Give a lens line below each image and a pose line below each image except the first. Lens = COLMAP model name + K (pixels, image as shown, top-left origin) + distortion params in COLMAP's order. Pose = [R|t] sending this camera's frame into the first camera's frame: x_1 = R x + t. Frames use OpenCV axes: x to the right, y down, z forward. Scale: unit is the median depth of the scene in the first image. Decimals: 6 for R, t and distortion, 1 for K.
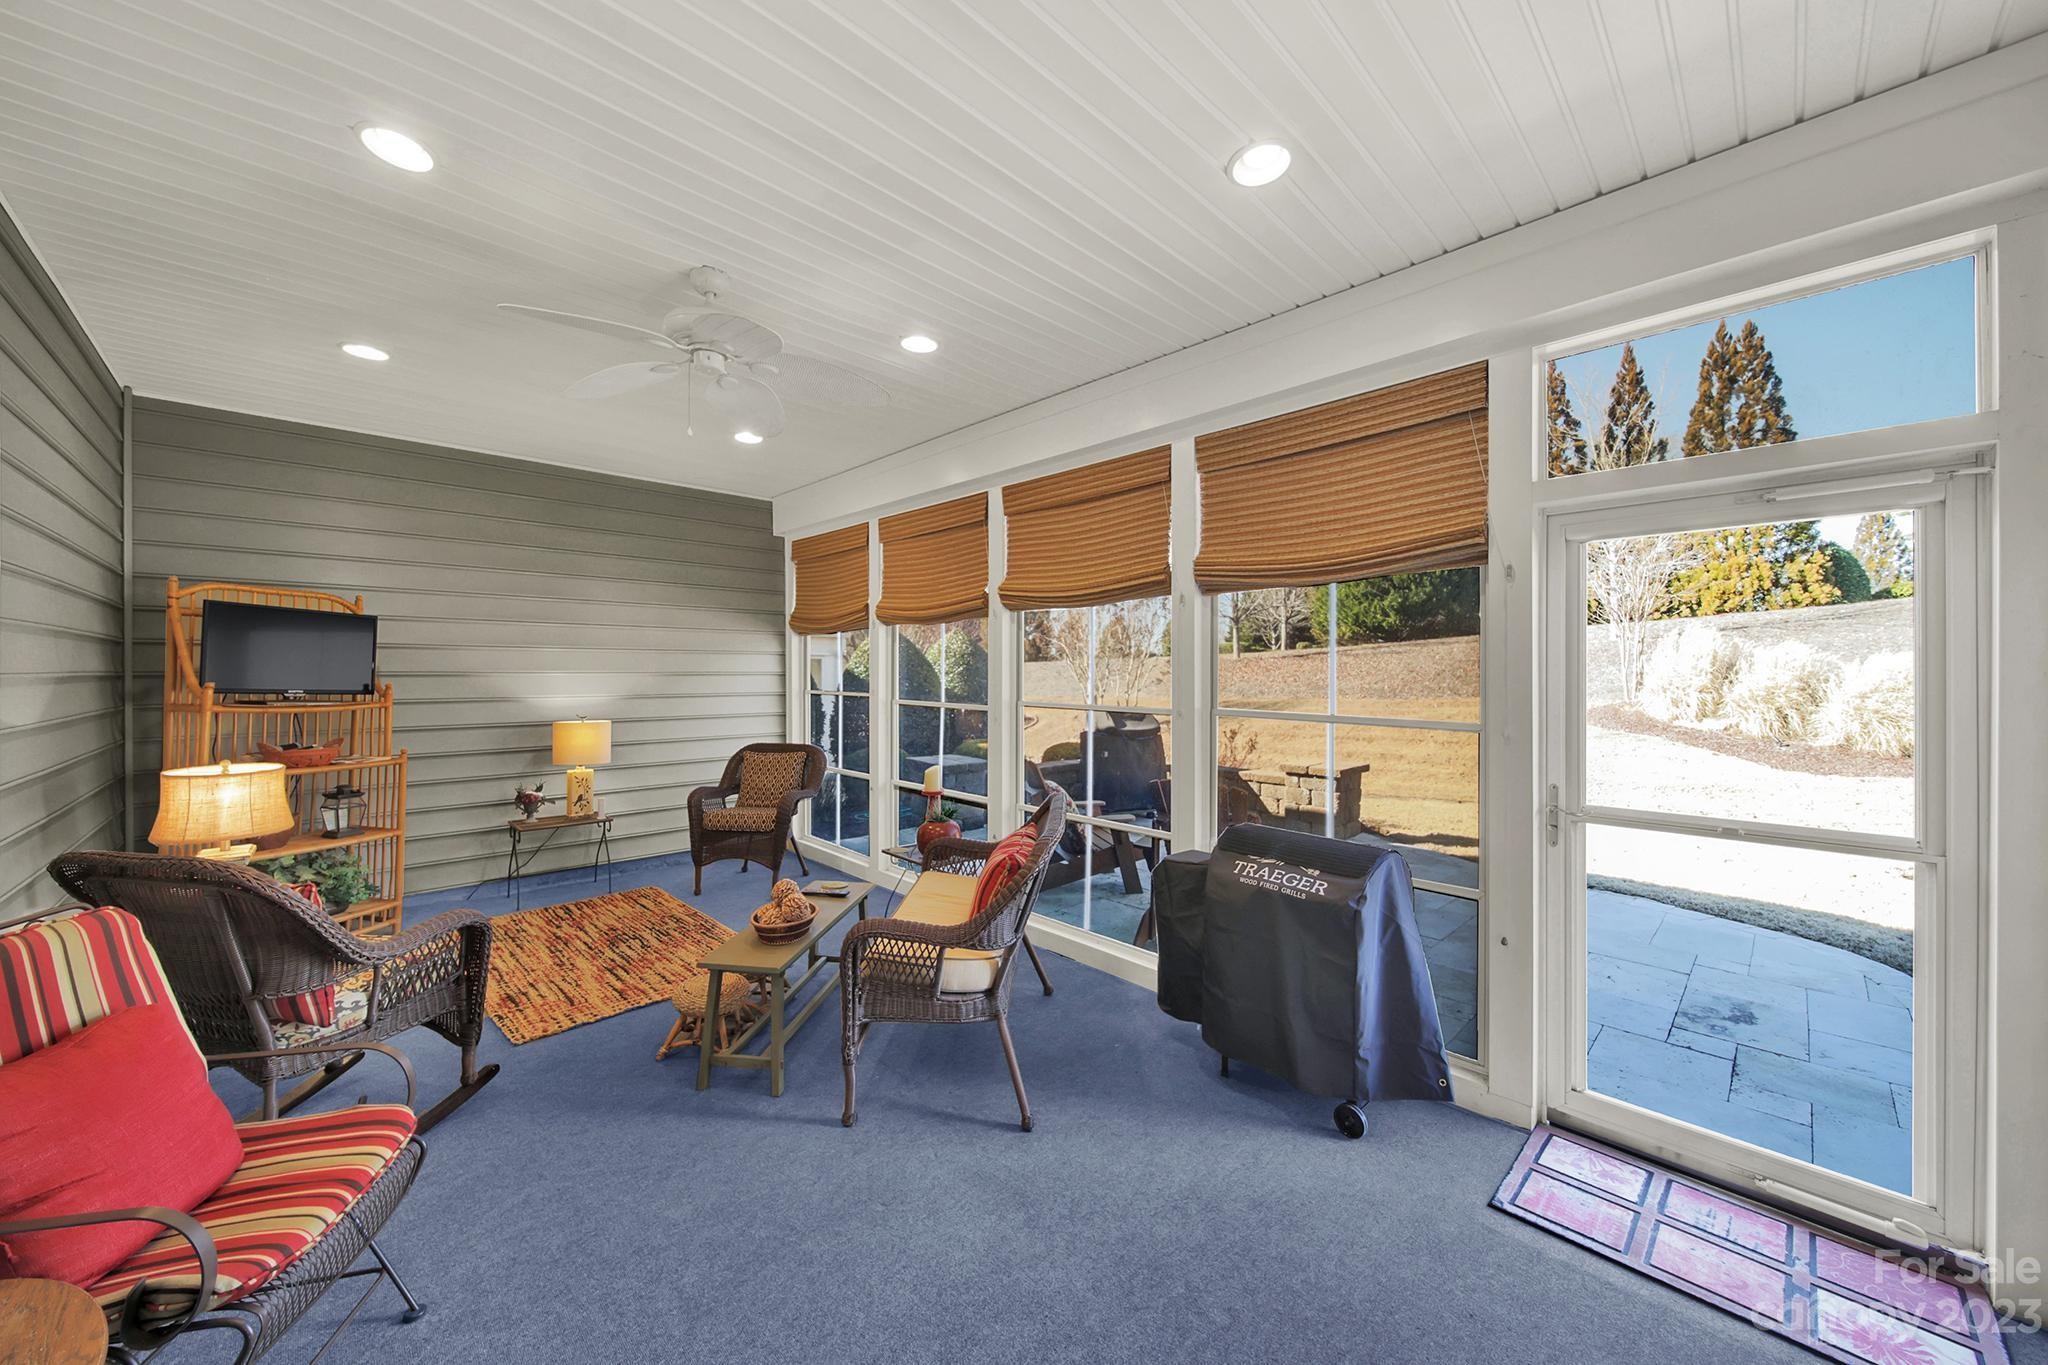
lens RADIAL K [[739.7, 0, 1018.6], [0, 739.7, 672.3], [0, 0, 1]] dist [-0.000453, -0.000113]
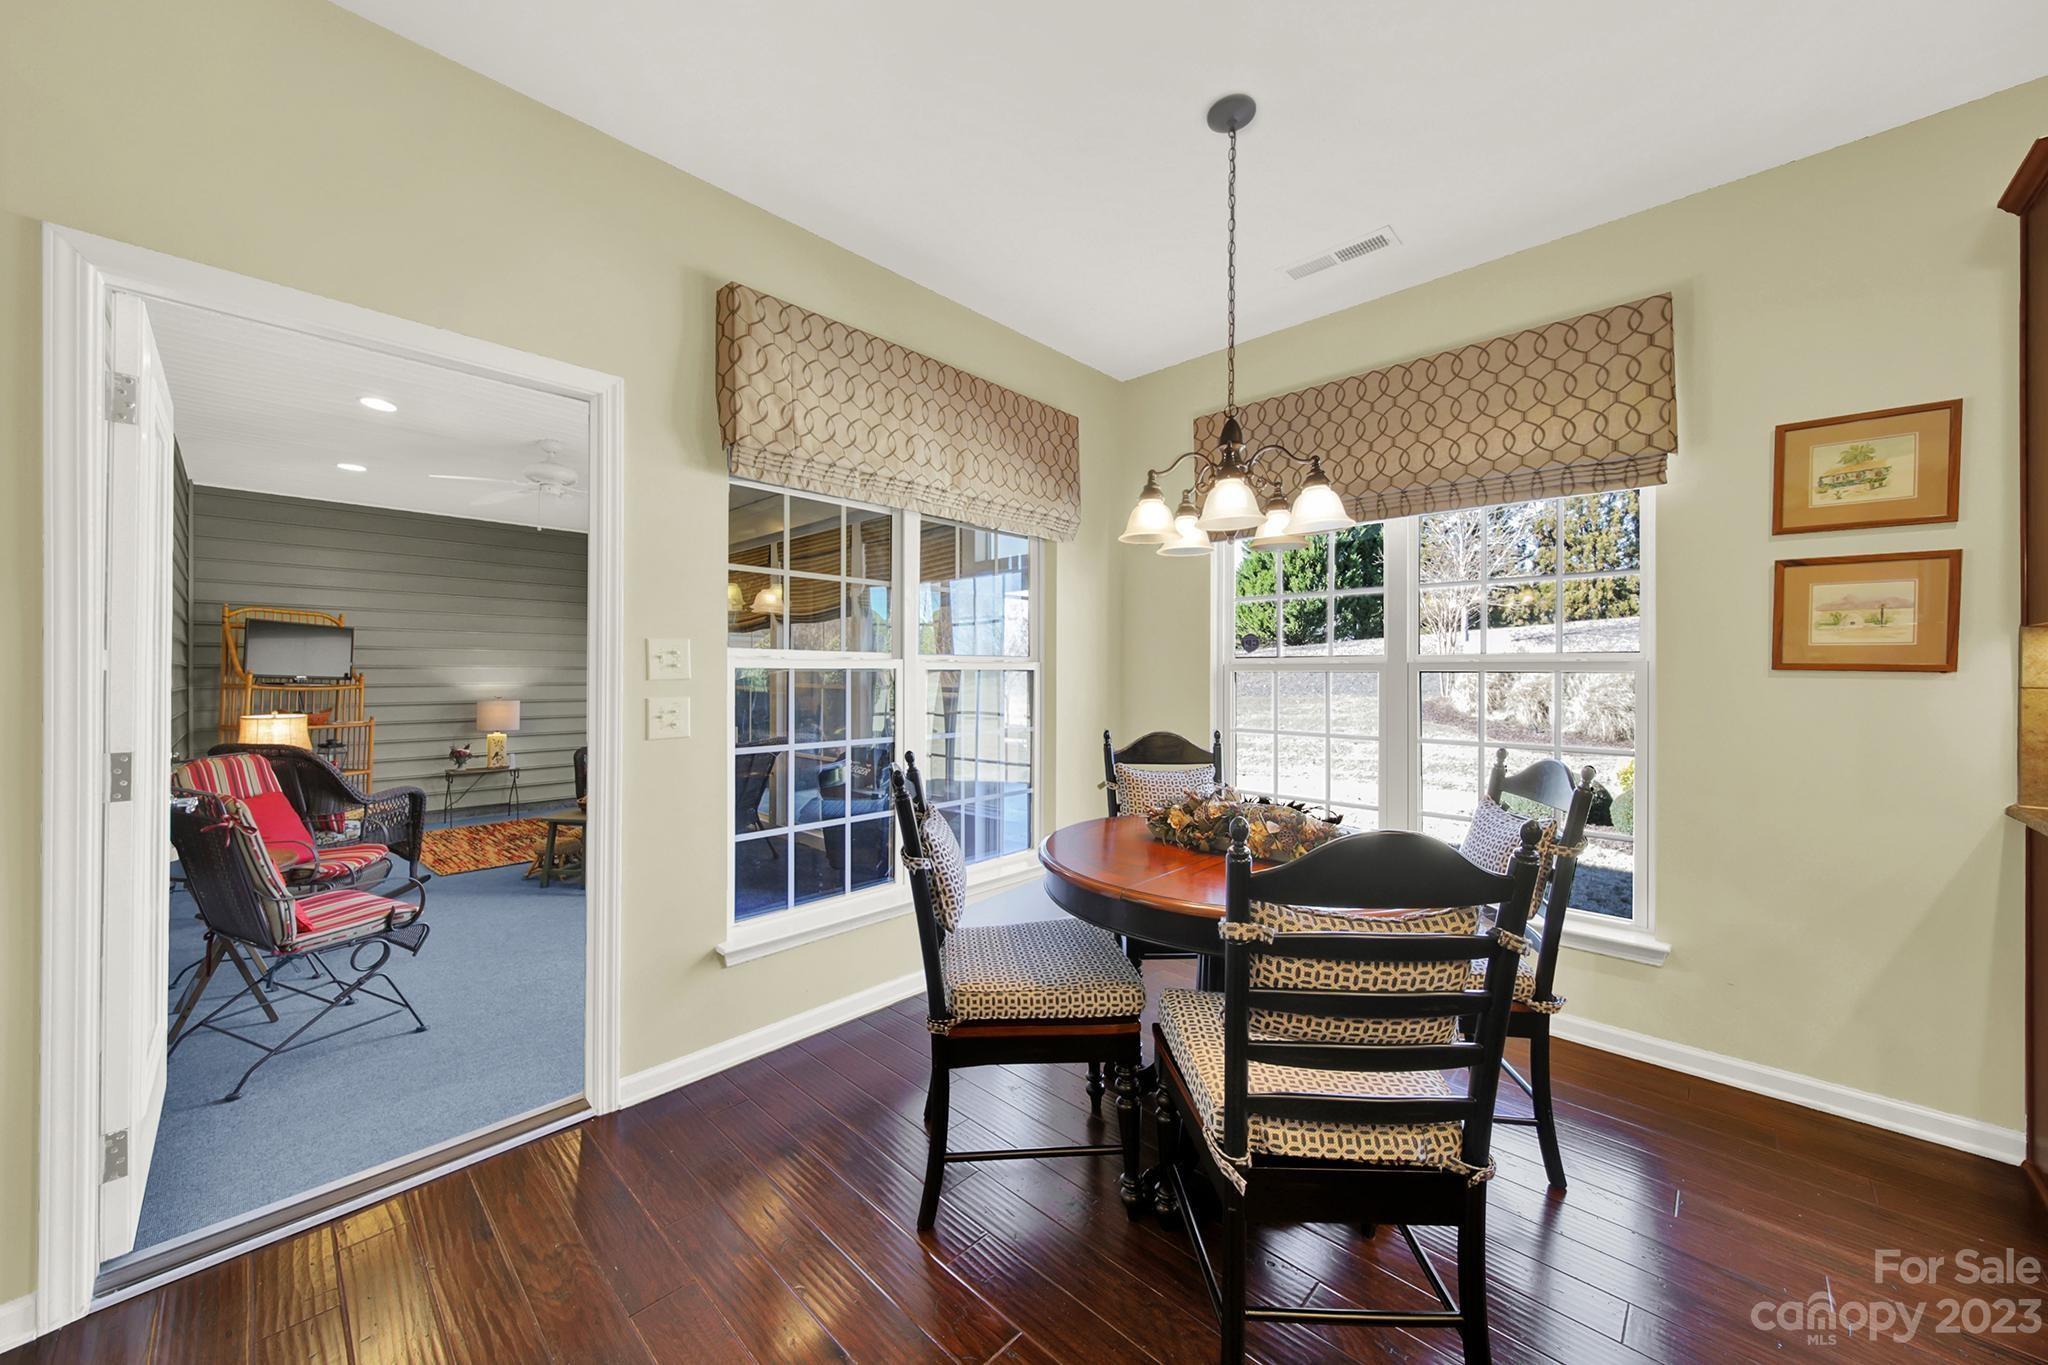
lens RADIAL K [[739.7, 0, 1018.6], [0, 739.7, 672.3], [0, 0, 1]] dist [-0.000453, -0.000113]
pose [[0.999232, 0.000132, 0.039193, 0.119911], [0.000023, 0.999992, -0.003960, 0.005499], [-0.039193, 0.003958, 0.999224, -0.156735]]
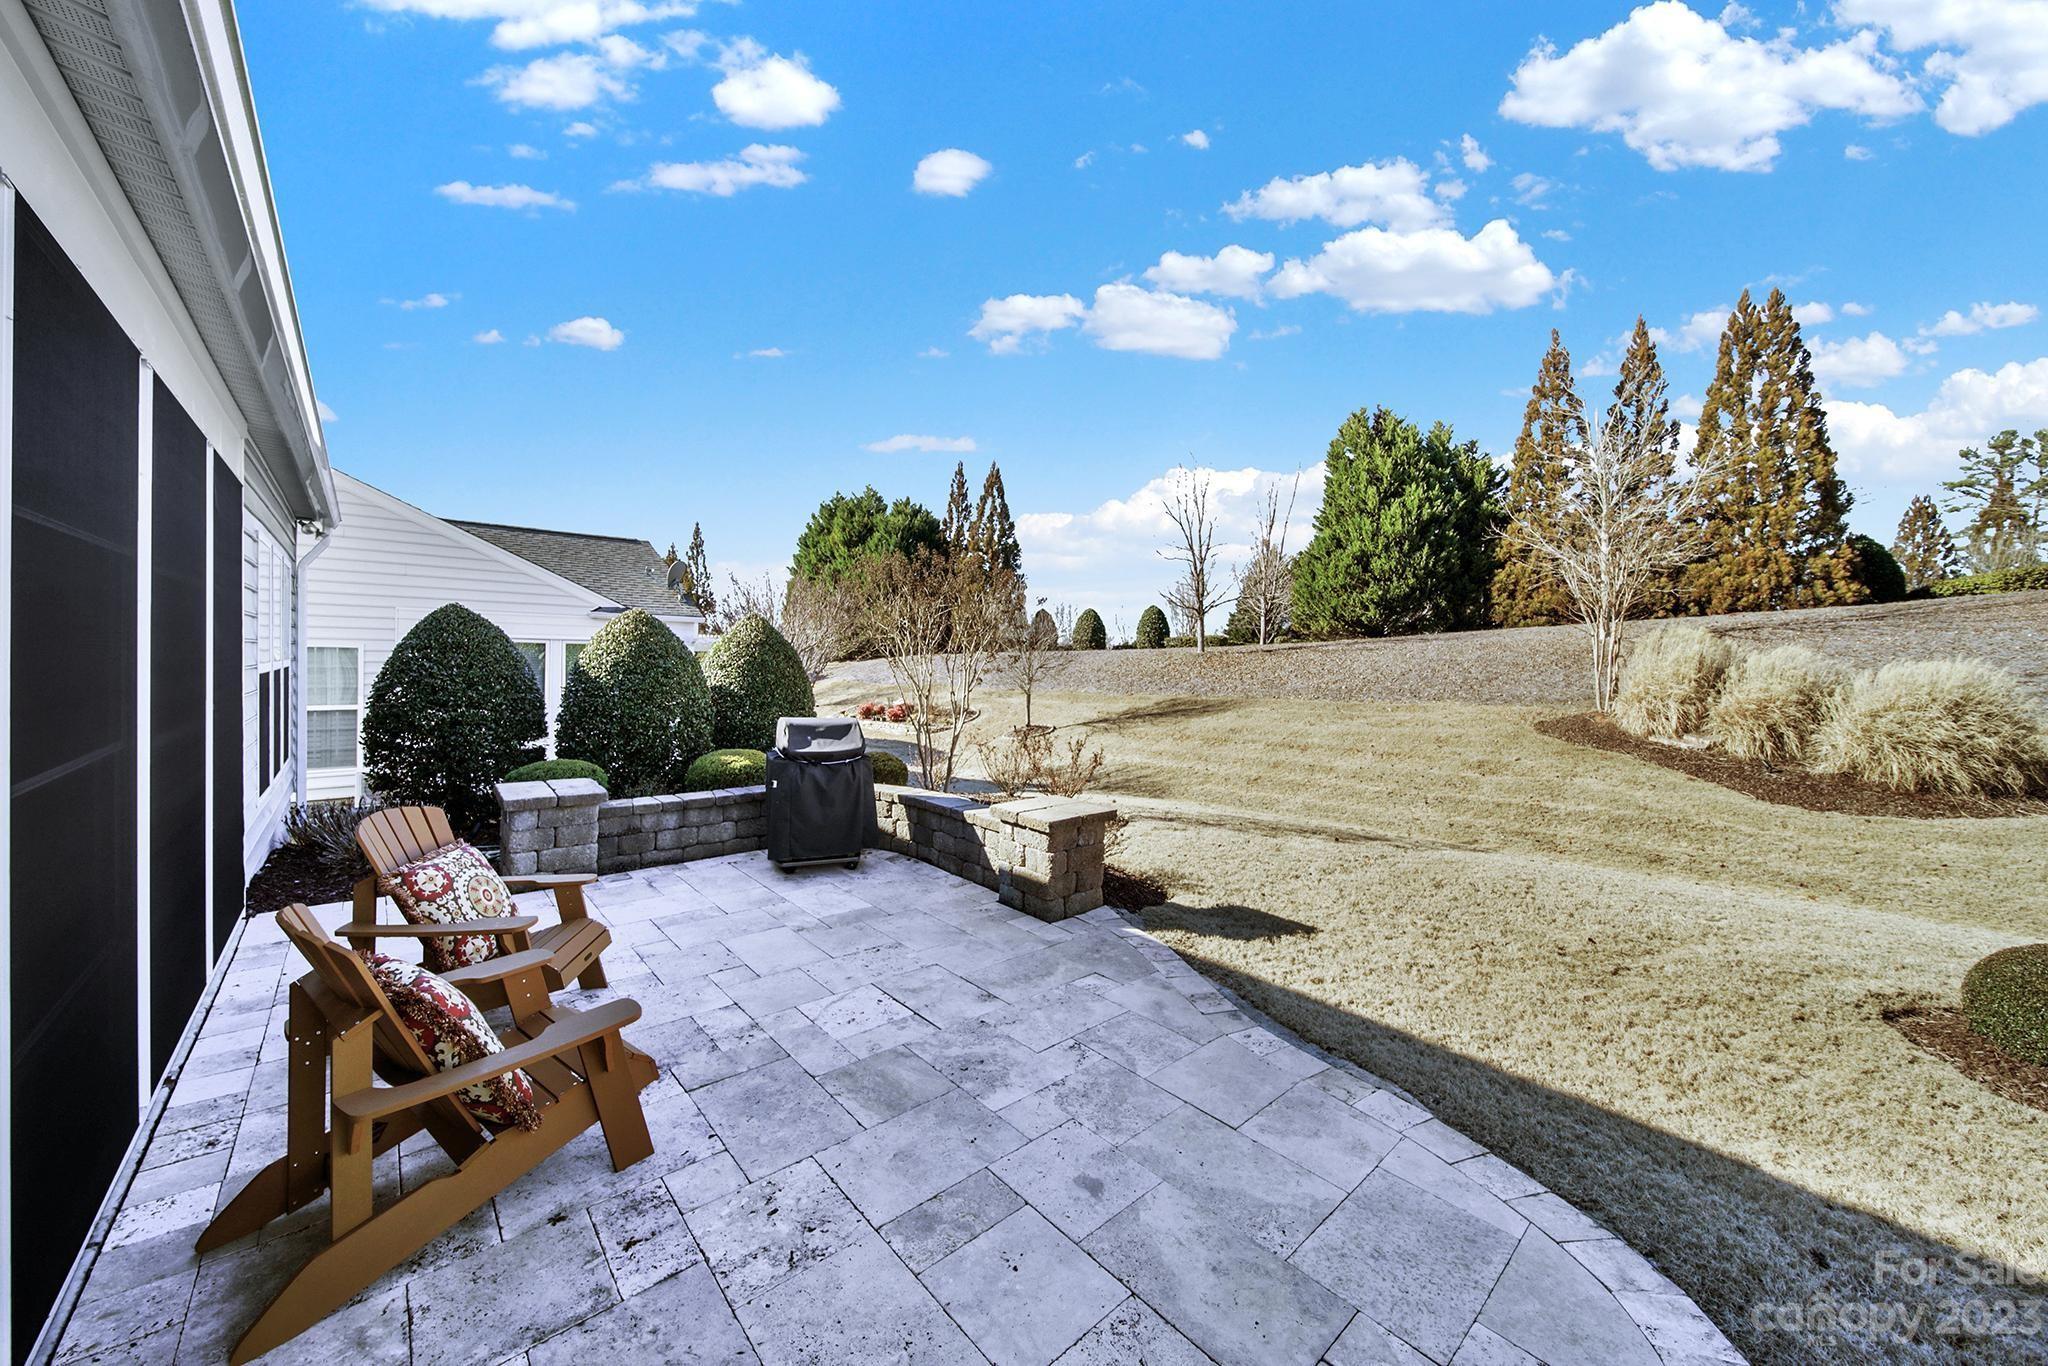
lens RADIAL K [[724.0, 0, 1017.9], [0, 724.0, 670.2], [0, 0, 1]] dist [-0.001397, -0.000354]
pose [[0.999145, 0.018105, -0.037169, 0.193482], [-0.017628, 0.999759, 0.013115, -0.008592], [0.037398, -0.012449, 0.999223, 0.144798]]
